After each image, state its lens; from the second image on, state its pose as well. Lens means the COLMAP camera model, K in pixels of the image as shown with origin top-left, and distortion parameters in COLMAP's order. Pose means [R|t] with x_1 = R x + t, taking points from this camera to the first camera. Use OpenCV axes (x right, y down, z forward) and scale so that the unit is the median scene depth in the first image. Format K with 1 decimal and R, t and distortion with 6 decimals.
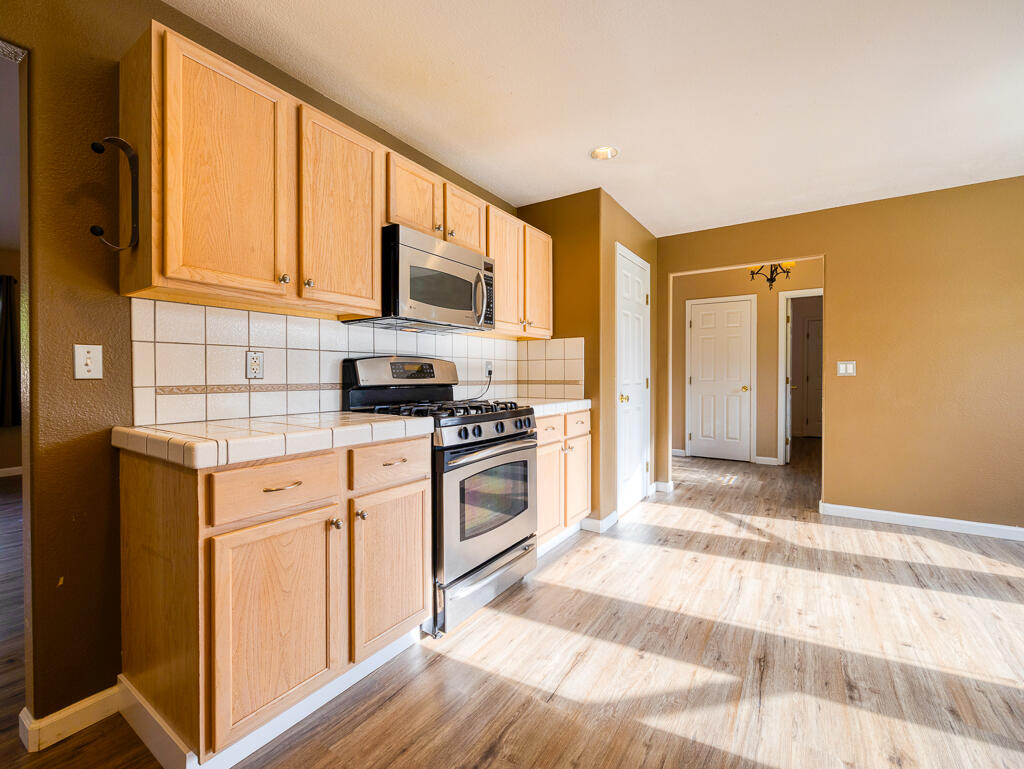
lens RADIAL K [[442.4, 0, 512.9], [0, 442.4, 372.4], [0, 0, 1]] dist [0.000085, 0.000192]
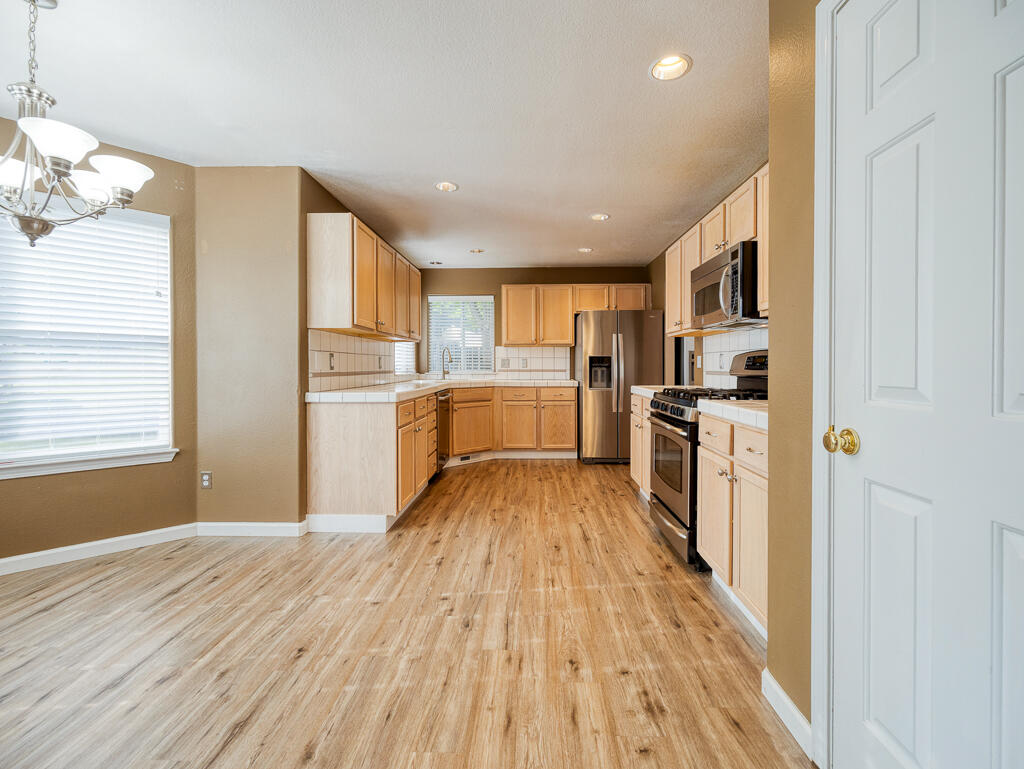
lens RADIAL K [[442.4, 0, 512.9], [0, 442.4, 372.4], [0, 0, 1]] dist [0.000085, 0.000192]
pose [[-0.859562, 0.007847, -0.510972, 0.990278], [0.003253, 0.999946, 0.009885, 0.004508], [0.511022, 0.006835, -0.859541, 1.839724]]
